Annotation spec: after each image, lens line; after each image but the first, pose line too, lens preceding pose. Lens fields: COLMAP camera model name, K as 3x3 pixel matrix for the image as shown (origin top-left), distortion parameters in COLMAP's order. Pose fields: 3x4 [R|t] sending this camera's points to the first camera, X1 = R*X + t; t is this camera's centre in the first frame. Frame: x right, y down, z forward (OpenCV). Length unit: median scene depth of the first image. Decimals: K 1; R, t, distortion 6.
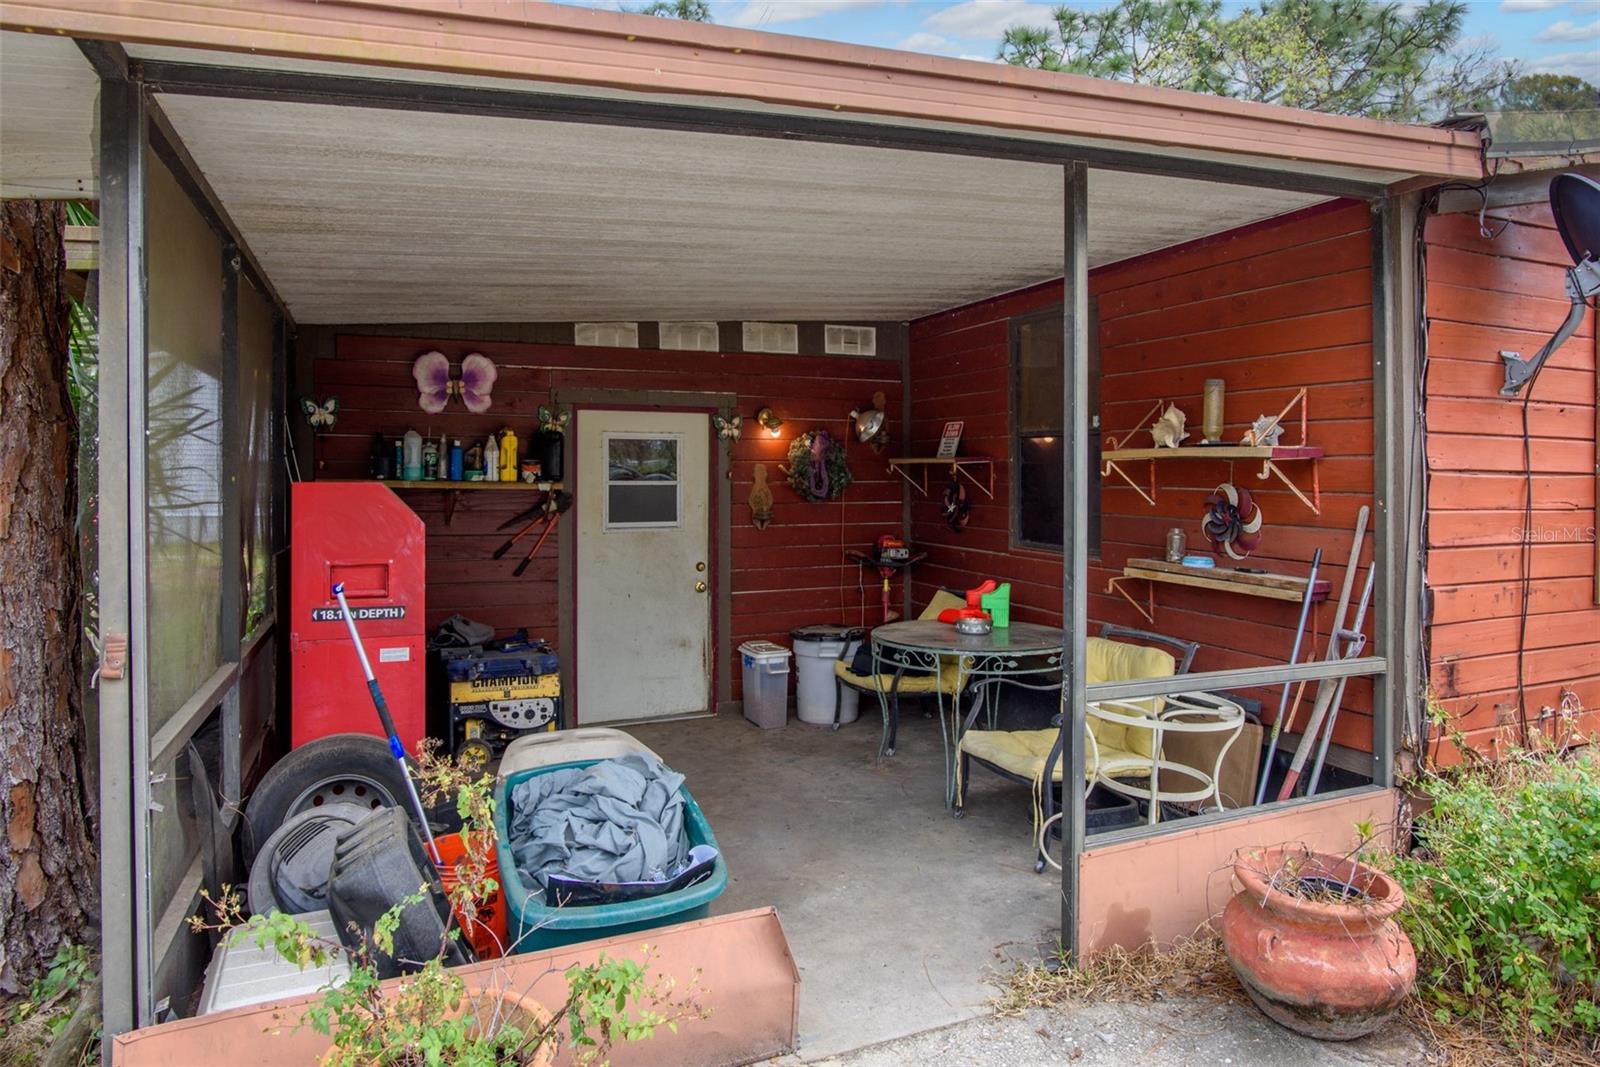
lens RADIAL K [[990.4, 0, 785.1], [0, 990.4, 477.4], [0, 0, 1]] dist [-0.039151, 0.001986]
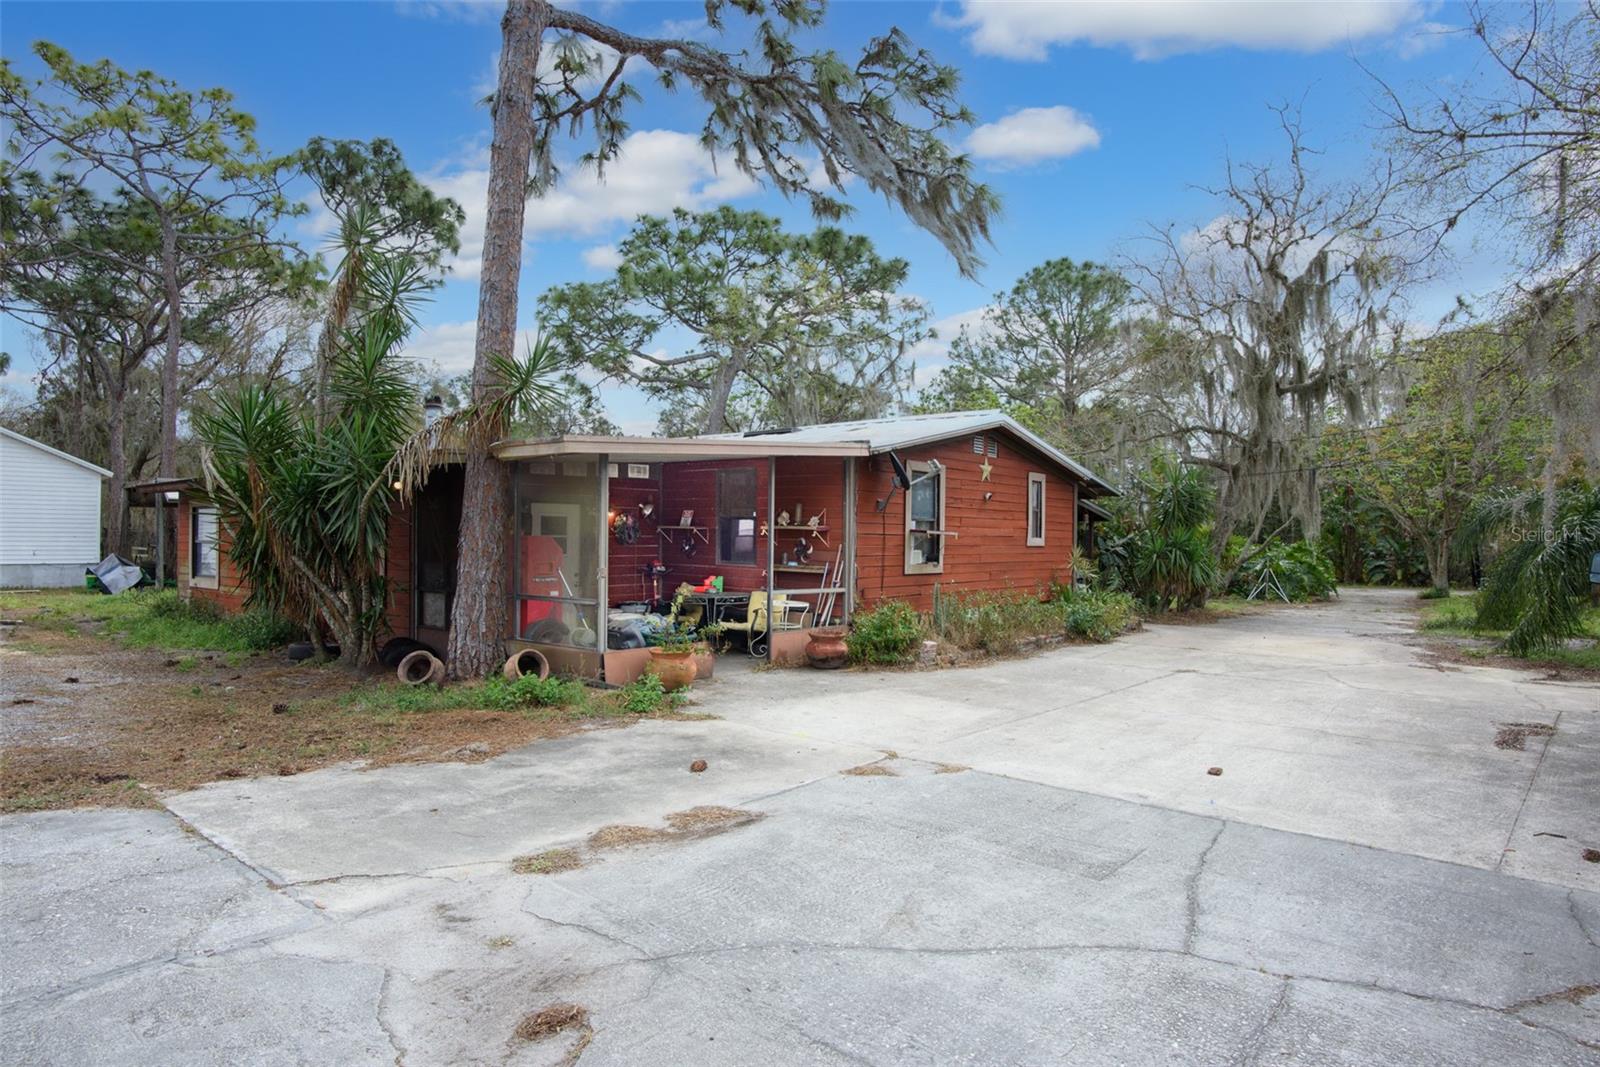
lens RADIAL K [[923.0, 0, 801.1], [0, 923.0, 533.6], [0, 0, 1]] dist [-0.026206, 0.013119]
pose [[0.895553, 0.013409, 0.444752, -0.783264], [-0.011816, 0.999910, -0.006353, 0.011288], [-0.444798, 0.000435, 0.895631, -1.481362]]
